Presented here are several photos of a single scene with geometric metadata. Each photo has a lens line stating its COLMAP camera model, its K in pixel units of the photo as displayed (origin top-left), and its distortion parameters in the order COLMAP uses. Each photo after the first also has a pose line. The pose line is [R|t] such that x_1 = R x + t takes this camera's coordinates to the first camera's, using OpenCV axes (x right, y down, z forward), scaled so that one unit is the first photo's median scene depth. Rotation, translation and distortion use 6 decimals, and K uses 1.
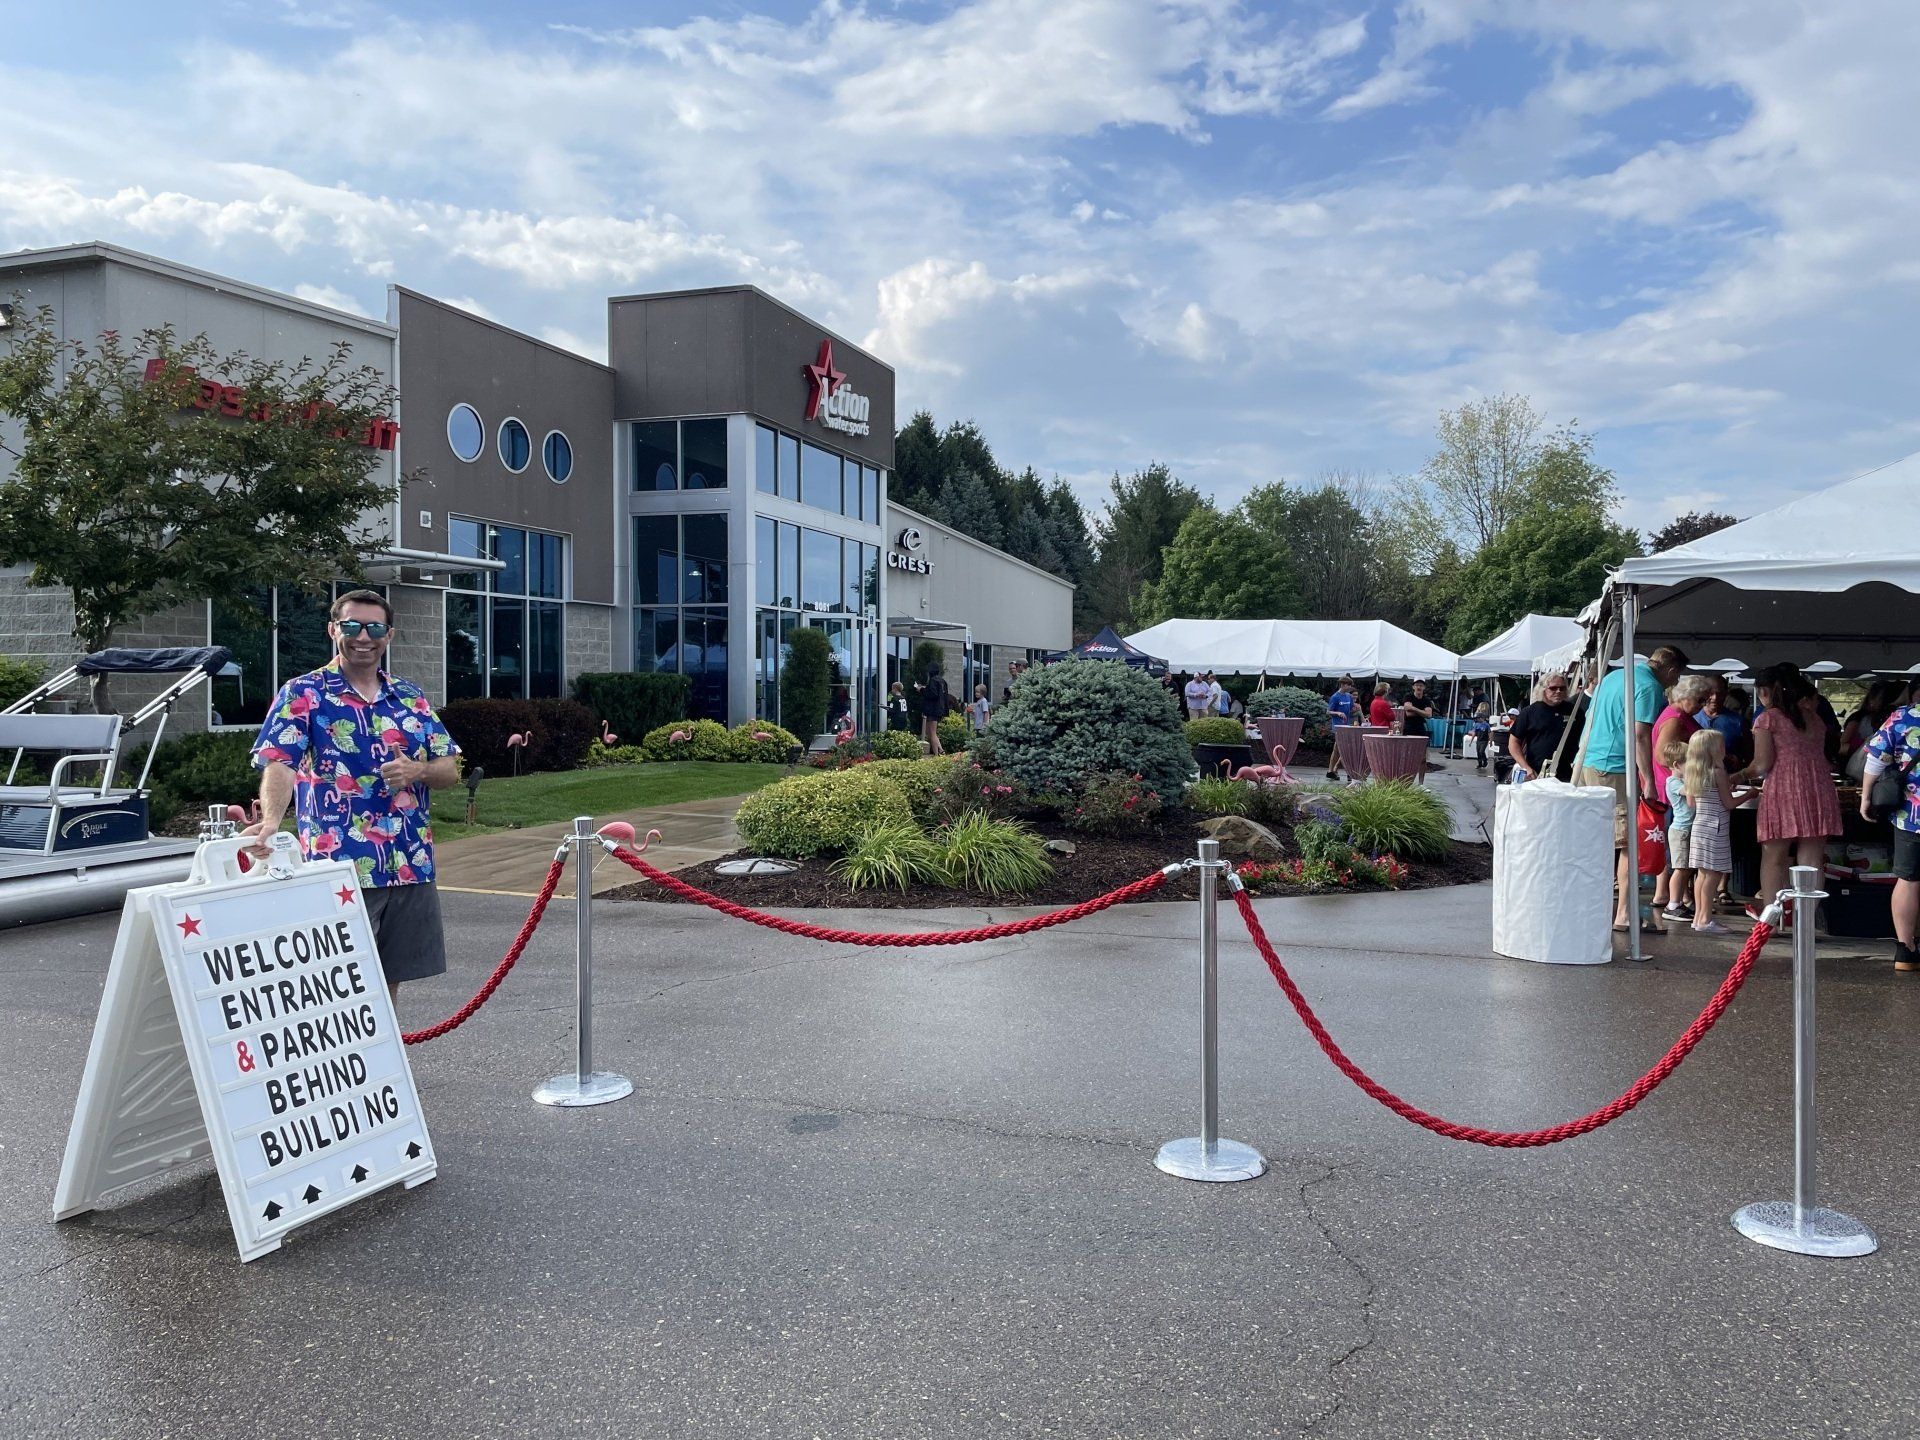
lens RADIAL K [[1465.0, 0, 951.1], [0, 1465.0, 702.5], [0, 0, 1]] dist [0.031786, -0.010304]
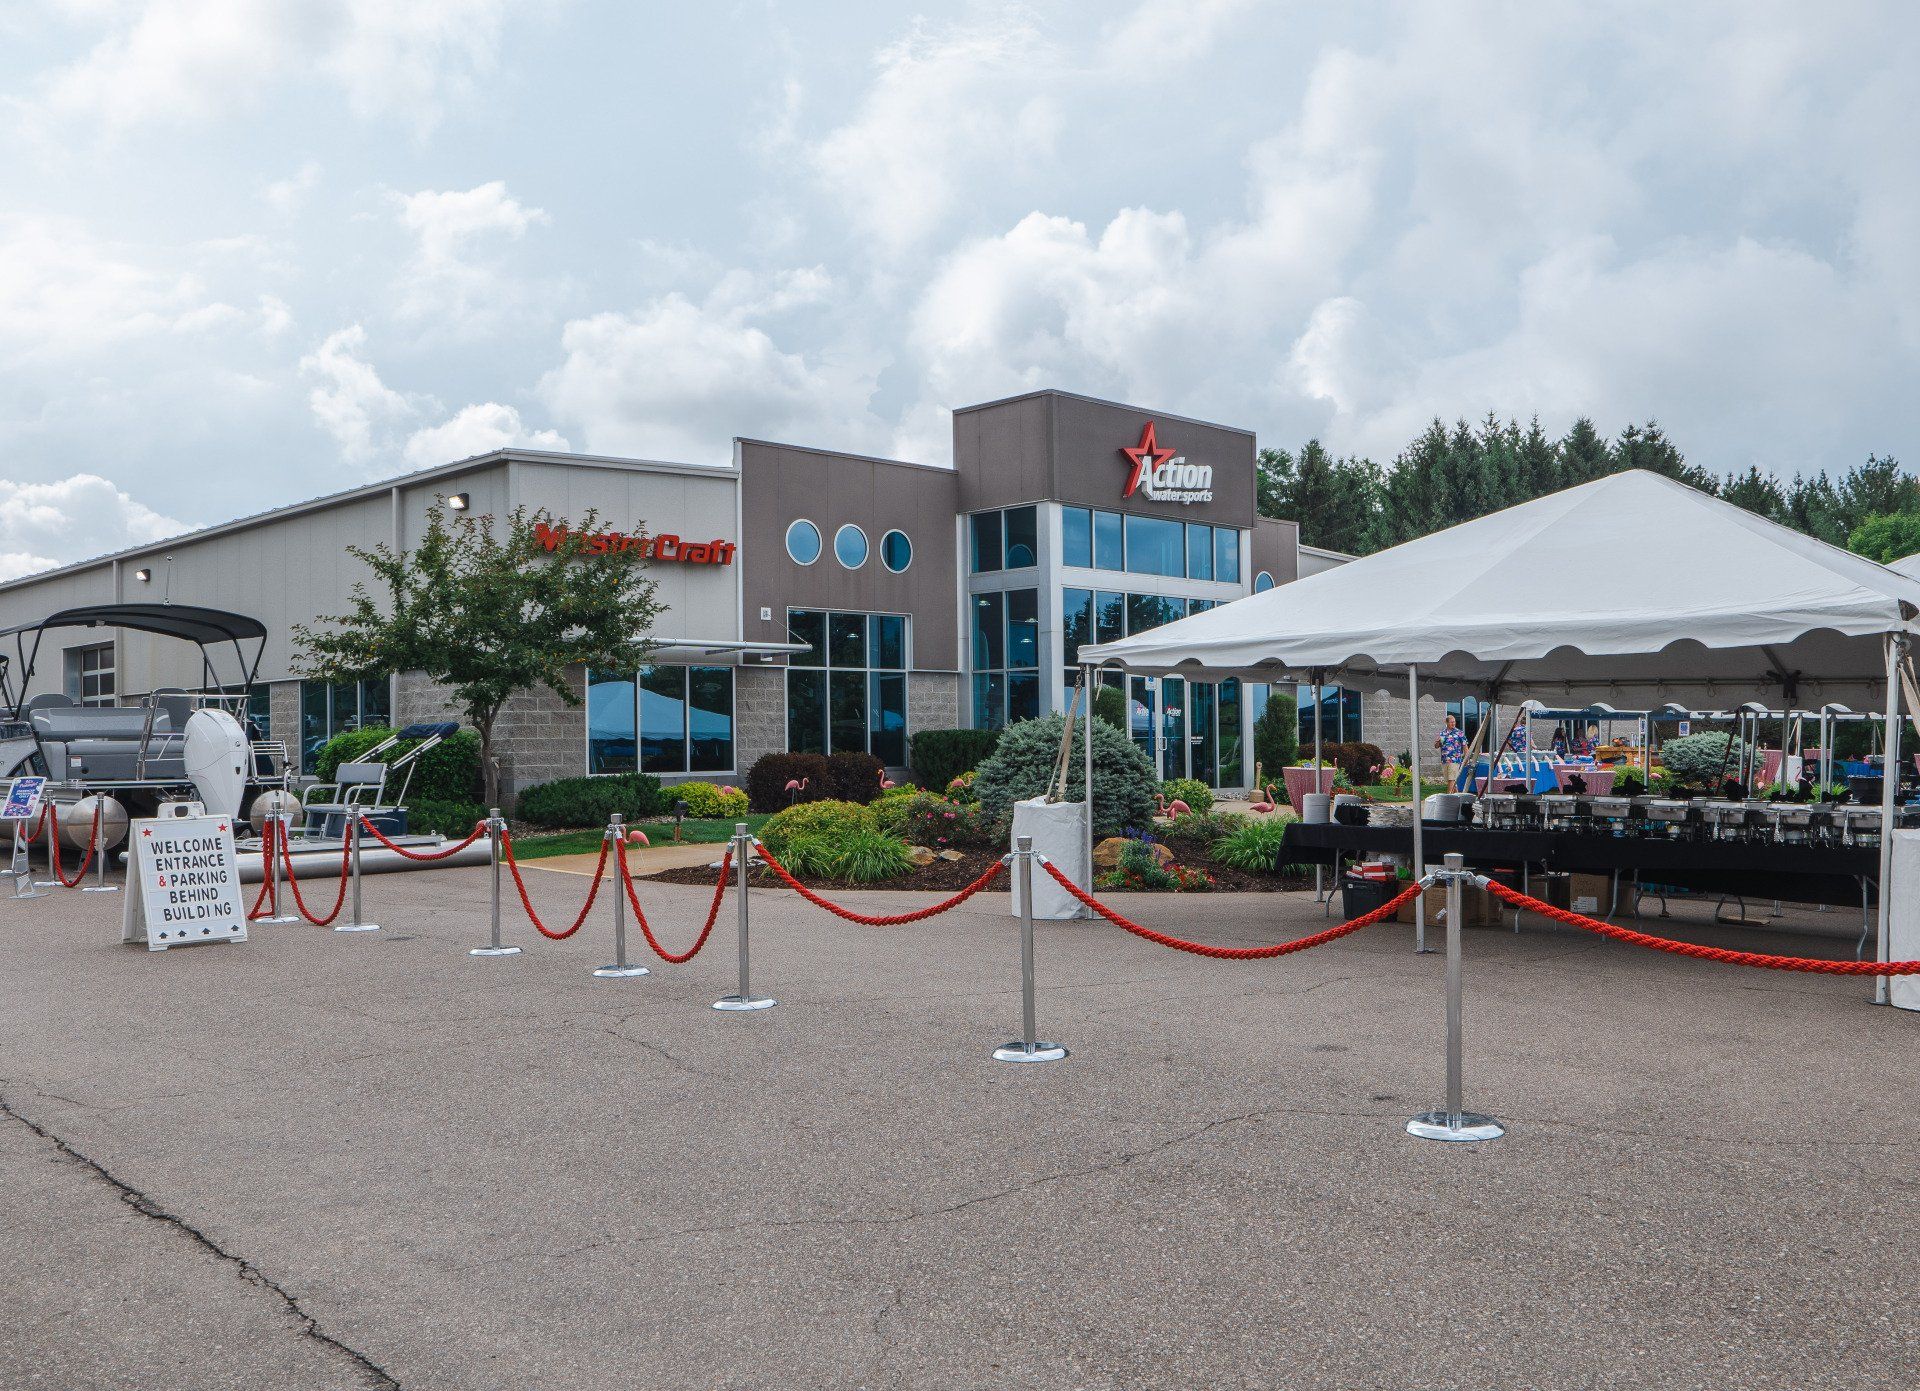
lens RADIAL K [[1702.1, 0, 978.8], [0, 1702.1, 708.2], [0, 0, 1]] dist [-0.006024, 0.000287]
pose [[0.893078, -0.023608, -0.449282, 0.468003], [0.009942, 0.999414, -0.032753, 0.007887], [0.449792, 0.024784, 0.892789, -0.231723]]
